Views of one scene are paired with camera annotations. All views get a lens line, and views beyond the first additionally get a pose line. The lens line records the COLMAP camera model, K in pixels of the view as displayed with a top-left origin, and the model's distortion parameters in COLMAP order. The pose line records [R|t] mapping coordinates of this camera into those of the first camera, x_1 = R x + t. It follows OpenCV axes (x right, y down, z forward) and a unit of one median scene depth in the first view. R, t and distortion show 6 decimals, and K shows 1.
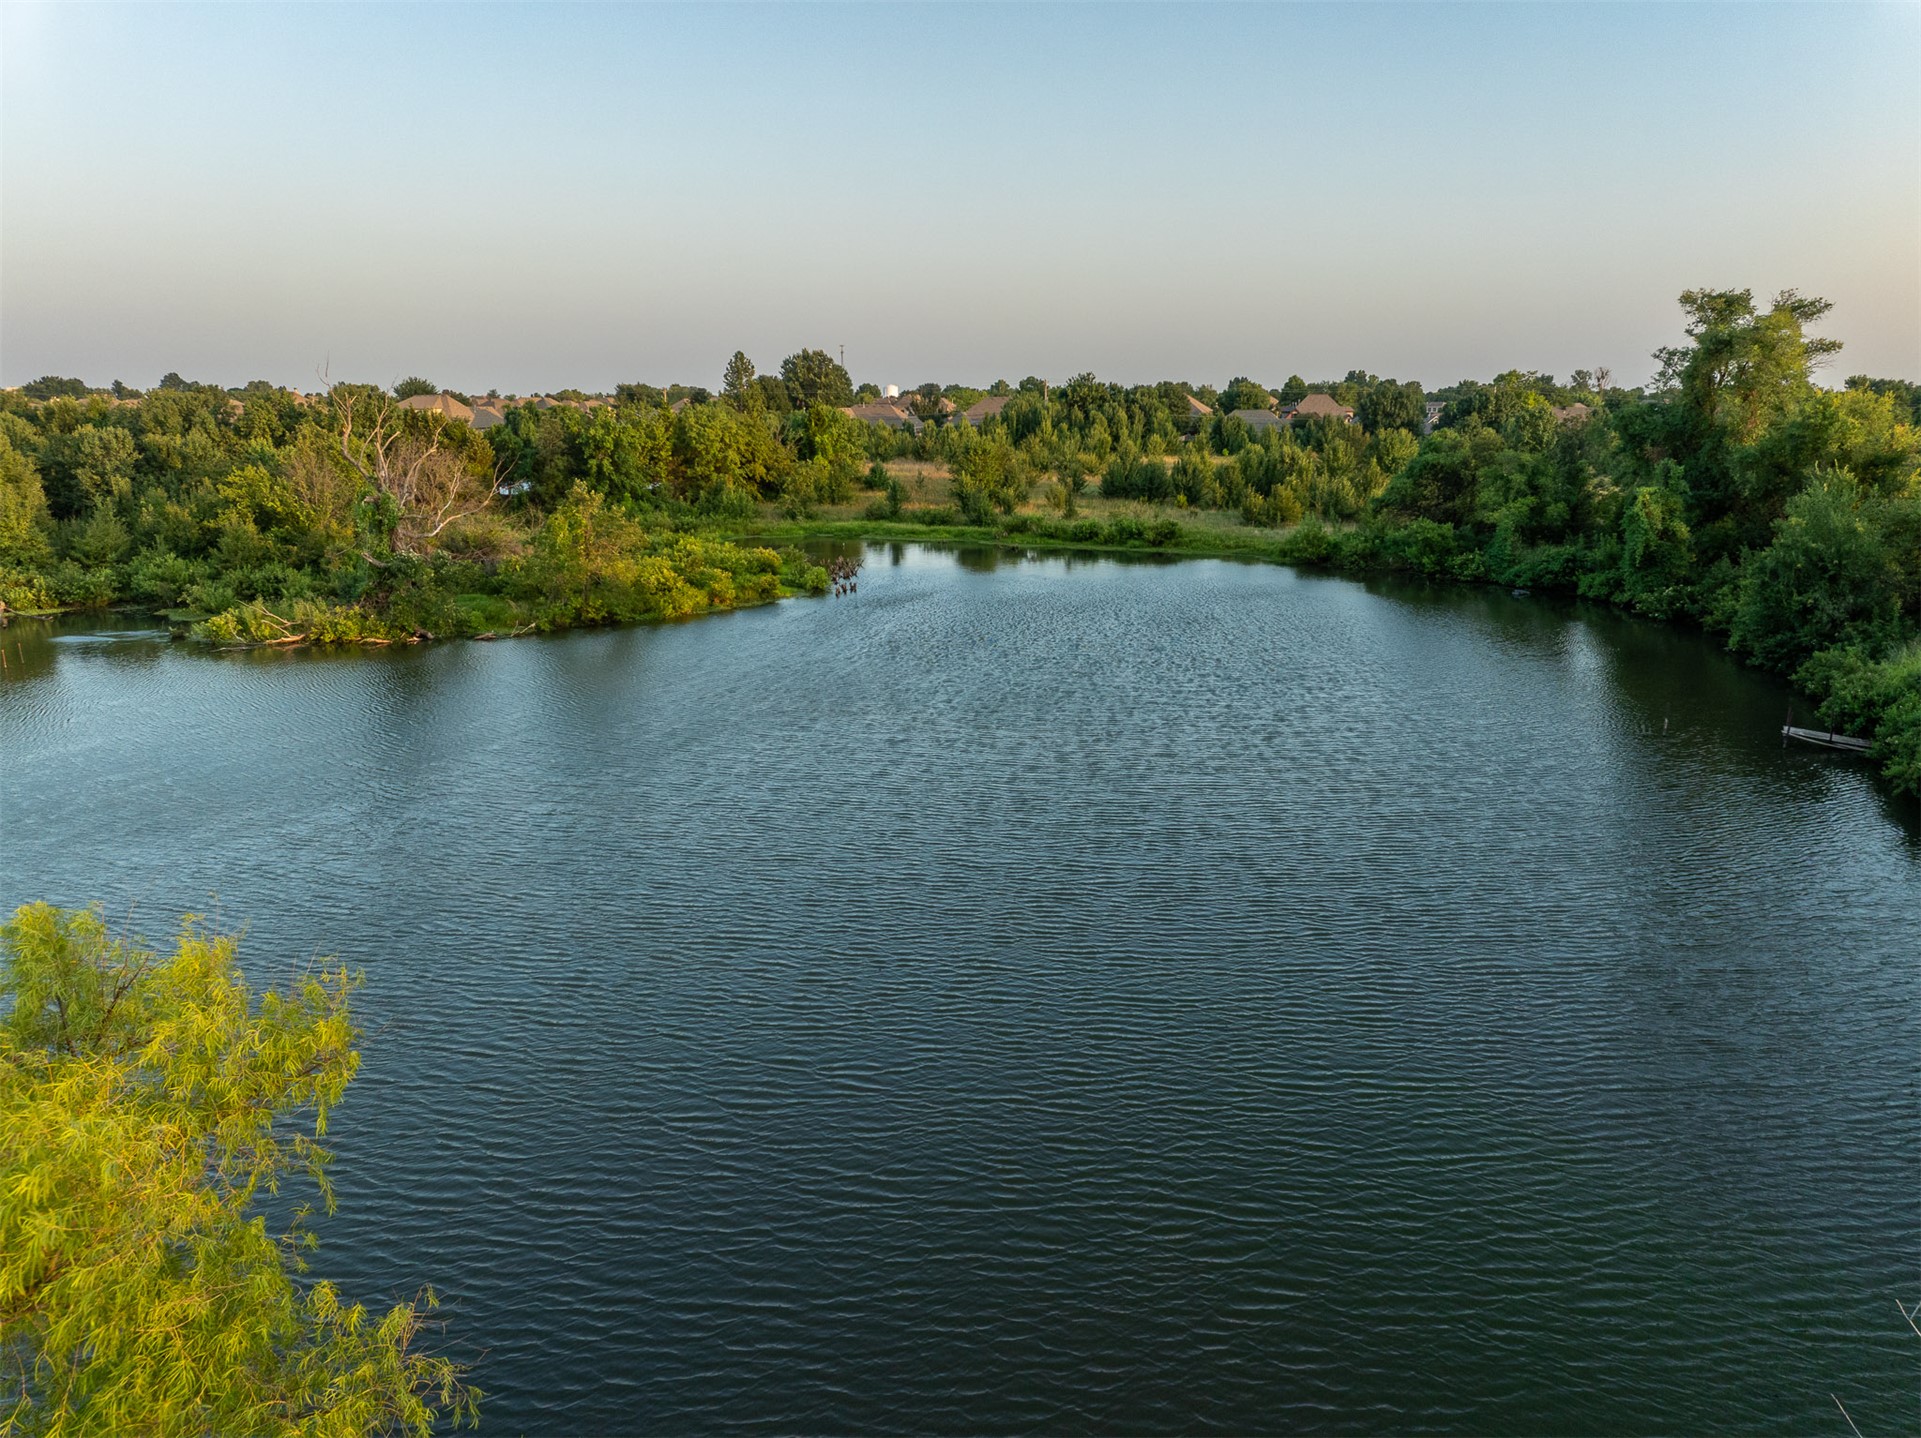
lens RADIAL K [[1361.6, 0, 965.0], [0, 1361.6, 719.0], [0, 0, 1]] dist [-0.002331, -0.048325]
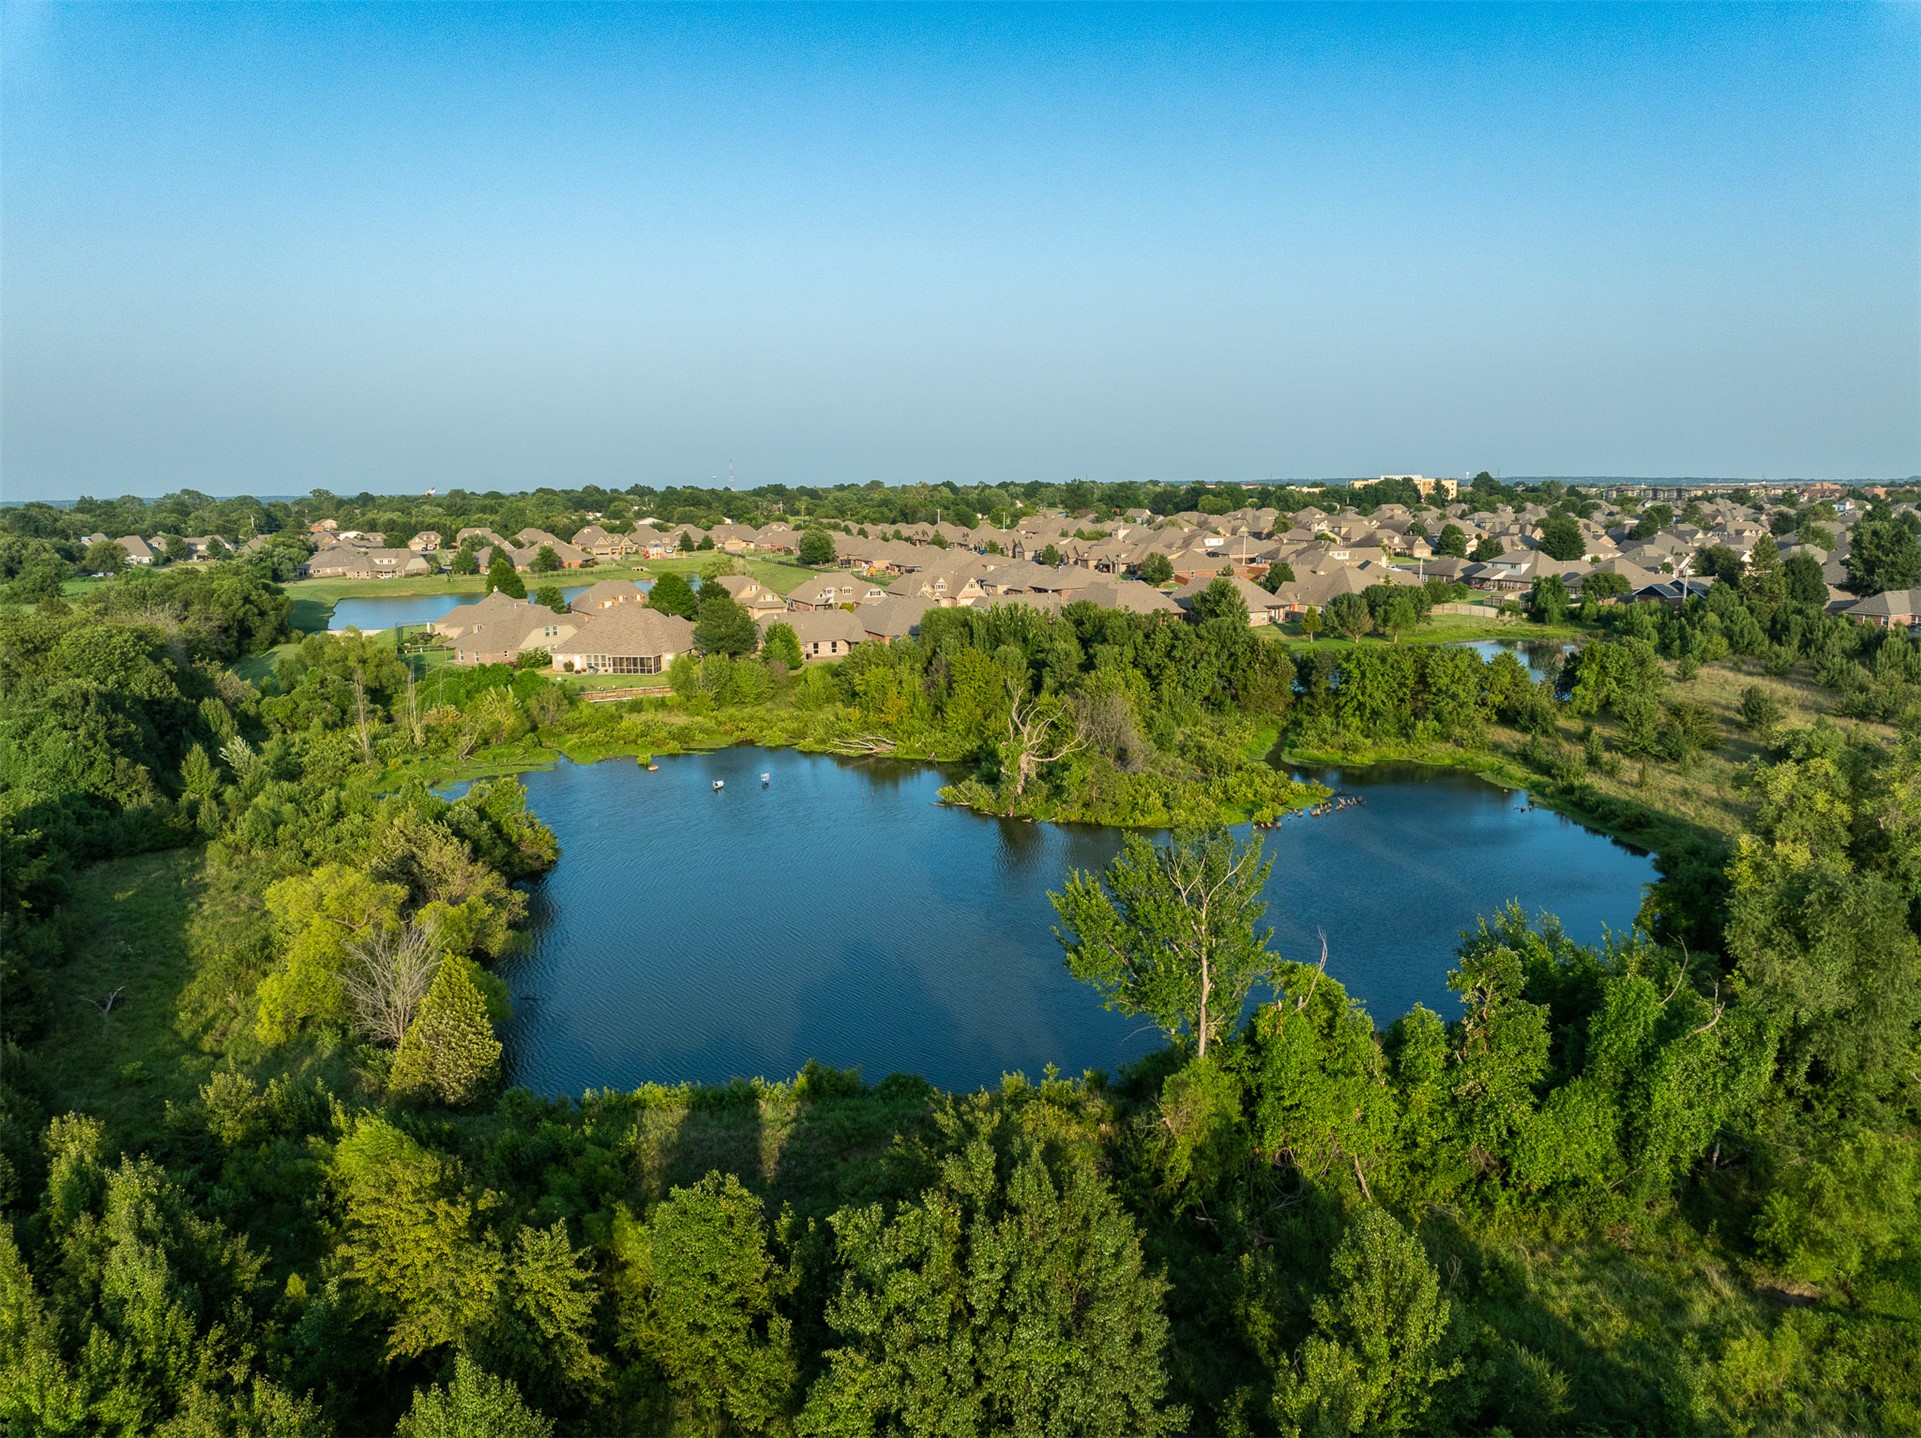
lens RADIAL K [[1361.6, 0, 965.0], [0, 1361.6, 719.0], [0, 0, 1]] dist [-0.002331, -0.048325]
pose [[0.594928, 0.137188, -0.791985, 0.648923], [-0.171939, 0.984240, 0.041331, -0.156037], [0.785173, 0.111584, 0.609140, -0.171443]]
